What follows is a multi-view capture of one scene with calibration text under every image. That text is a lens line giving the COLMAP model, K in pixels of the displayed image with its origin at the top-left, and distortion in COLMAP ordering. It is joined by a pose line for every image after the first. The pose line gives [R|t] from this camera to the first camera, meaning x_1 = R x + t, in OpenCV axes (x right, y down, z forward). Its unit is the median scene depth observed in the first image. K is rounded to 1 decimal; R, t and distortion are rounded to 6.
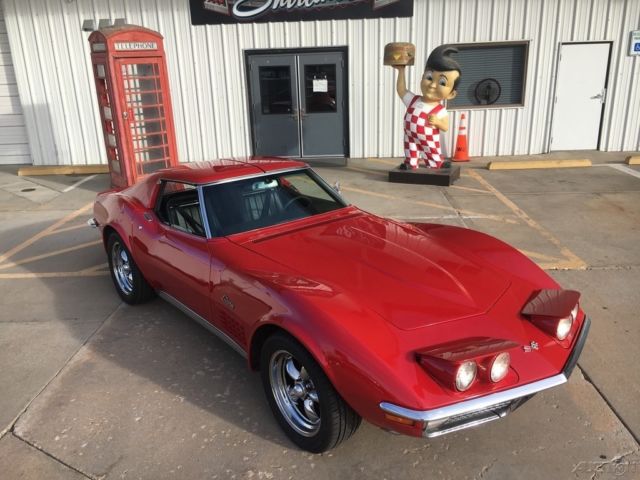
lens RADIAL K [[537.8, 0, 321.5], [0, 537.8, 243.4], [0, 0, 1]] dist [0.101781, -0.136100]
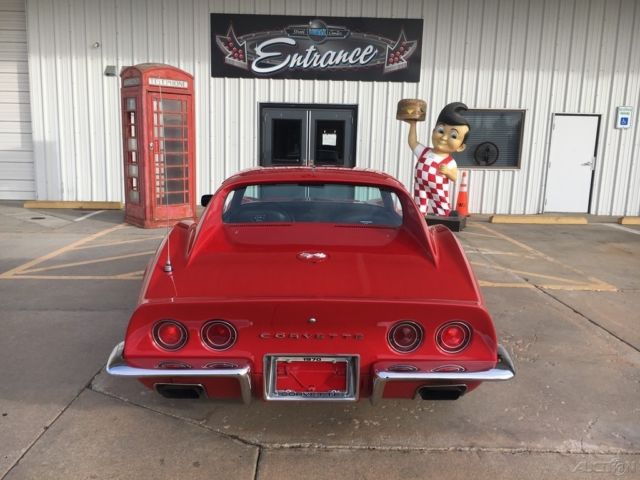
lens RADIAL K [[539.2, 0, 322.3], [0, 539.2, 239.9], [0, 0, 1]] dist [0.099264, -0.123801]
pose [[0.997313, 0.046936, 0.056241, -0.069738], [-0.037622, 0.986958, -0.156521, 0.068390], [-0.062854, 0.153985, 0.986072, -0.002676]]
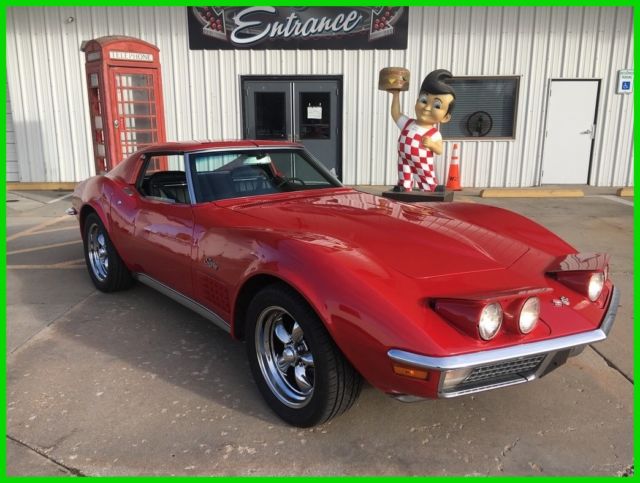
lens RADIAL K [[529.4, 0, 321.0], [0, 529.4, 242.0], [0, 0, 1]] dist [0.094704, -0.125003]
pose [[0.999361, 0.029219, 0.020584, -0.004050], [-0.027012, 0.994585, -0.100359, 0.049685], [-0.023405, 0.099739, 0.994738, 0.039720]]
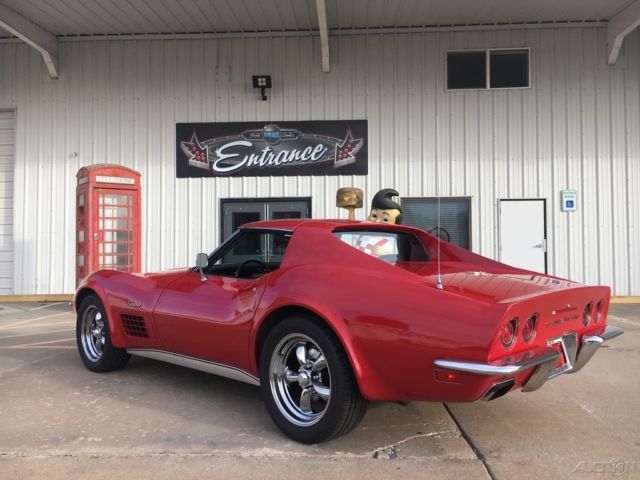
lens RADIAL K [[542.2, 0, 321.6], [0, 542.2, 238.2], [0, 0, 1]] dist [0.090249, -0.114638]
pose [[0.999595, 0.024238, -0.014915, 0.089949], [-0.027905, 0.937673, -0.346397, 0.110955], [0.005589, 0.346673, 0.937970, -0.032184]]
